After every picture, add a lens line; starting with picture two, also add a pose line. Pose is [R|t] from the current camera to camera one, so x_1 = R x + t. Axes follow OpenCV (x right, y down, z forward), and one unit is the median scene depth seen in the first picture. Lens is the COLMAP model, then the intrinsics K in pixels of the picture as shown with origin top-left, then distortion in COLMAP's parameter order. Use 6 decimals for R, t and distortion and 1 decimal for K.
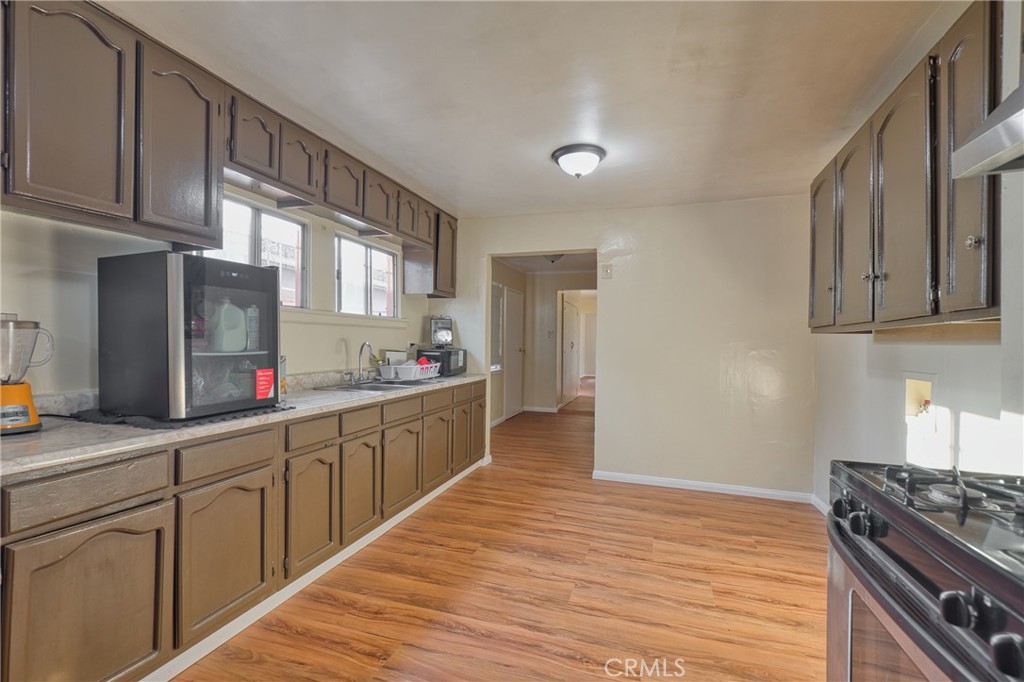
lens RADIAL K [[444.2, 0, 512.0], [0, 444.2, 341.6], [0, 0, 1]] dist [0.001734, 0.000444]
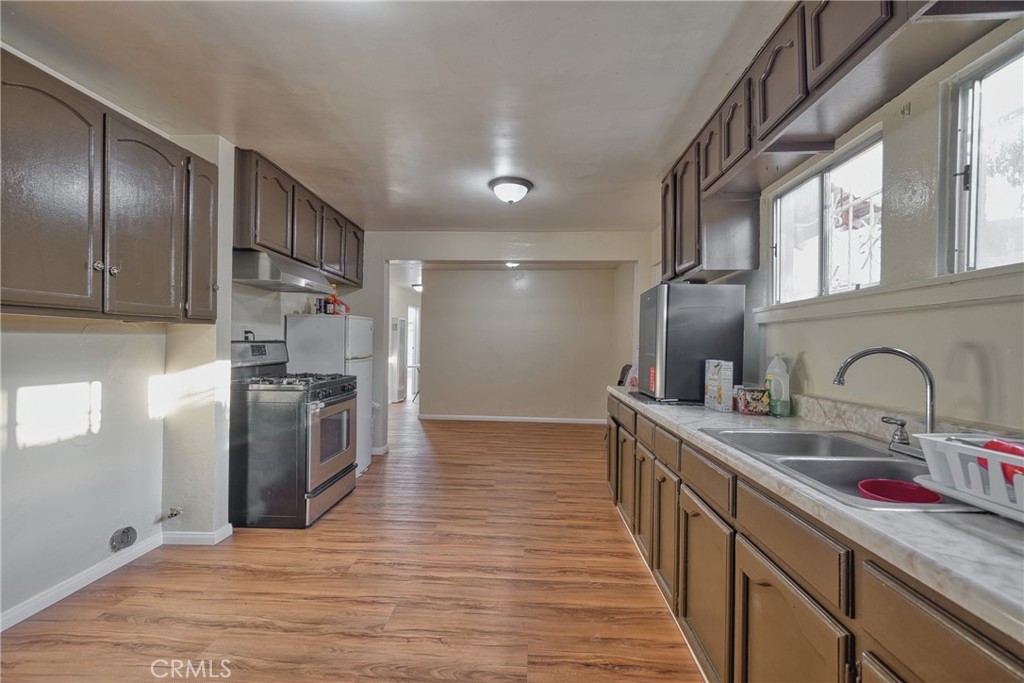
lens RADIAL K [[444.2, 0, 515.0], [0, 444.2, 341.0], [0, 0, 1]] dist [0.001734, 0.000444]
pose [[-0.959808, -0.023122, -0.279703, 0.162099], [-0.022090, 0.999733, -0.006842, 0.005775], [0.279786, -0.000388, -0.960062, 2.011670]]
